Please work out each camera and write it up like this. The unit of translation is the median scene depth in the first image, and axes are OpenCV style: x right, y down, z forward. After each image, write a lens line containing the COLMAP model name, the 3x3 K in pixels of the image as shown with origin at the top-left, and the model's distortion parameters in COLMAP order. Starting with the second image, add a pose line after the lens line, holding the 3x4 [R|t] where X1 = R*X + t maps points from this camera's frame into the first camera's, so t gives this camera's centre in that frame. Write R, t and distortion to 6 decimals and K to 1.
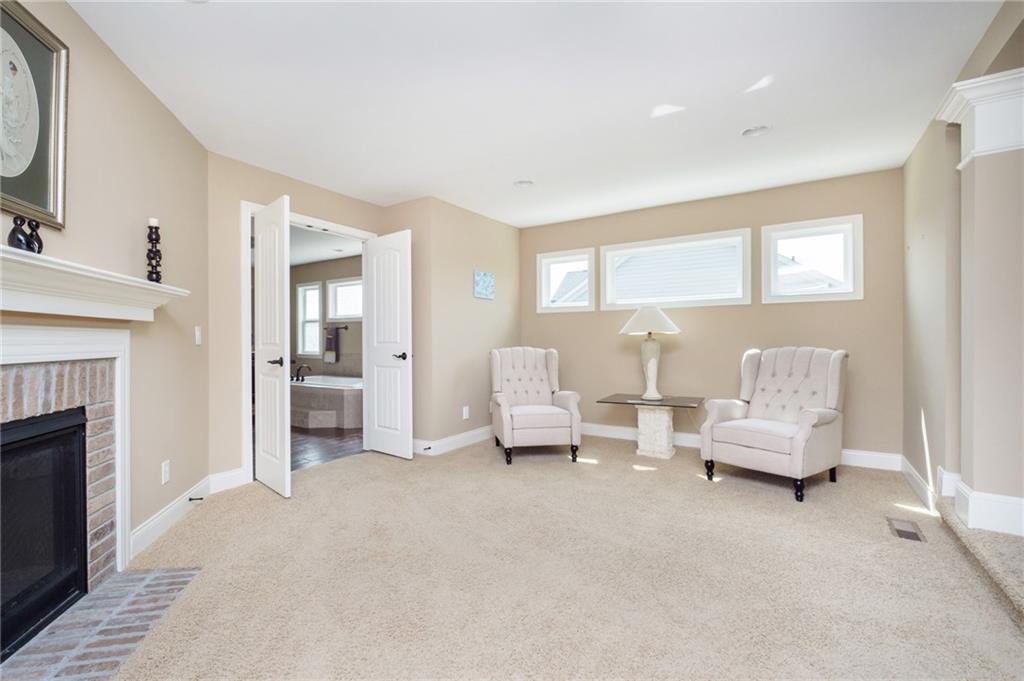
lens RADIAL K [[454.7, 0, 519.6], [0, 454.7, 343.7], [0, 0, 1]] dist [0.000151, 0.000380]
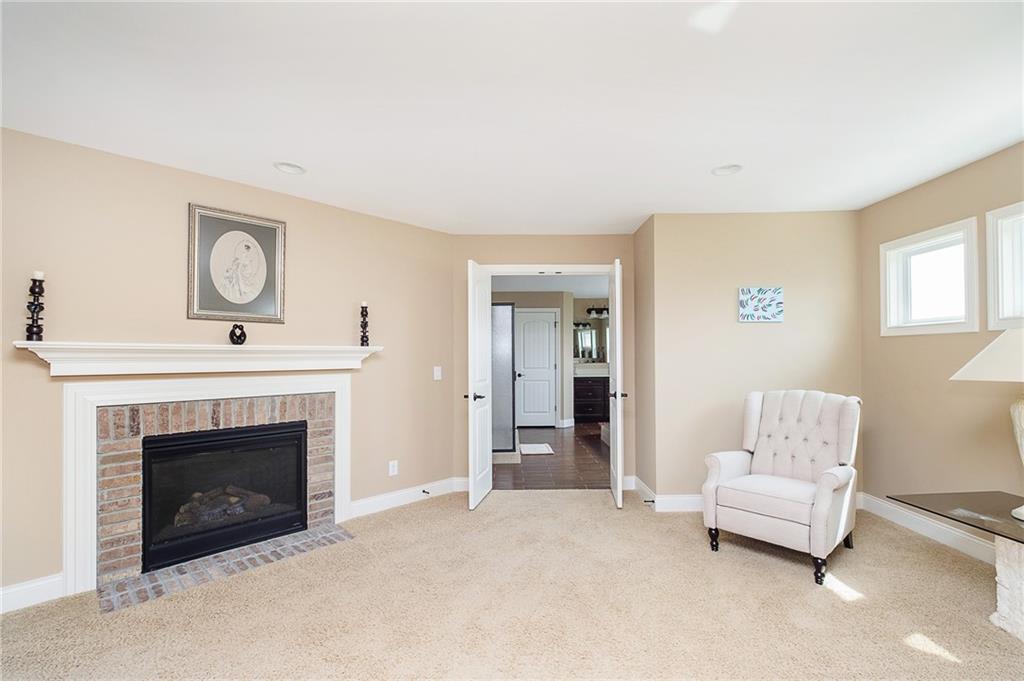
lens RADIAL K [[467.4, 0, 514.2], [0, 467.4, 353.2], [0, 0, 1]] dist [-0.001800, 0.000019]
pose [[0.554039, -0.004276, -0.832480, 0.883734], [-0.008005, 0.999913, -0.010463, -0.097180], [0.832452, 0.012461, 0.553957, 0.611583]]
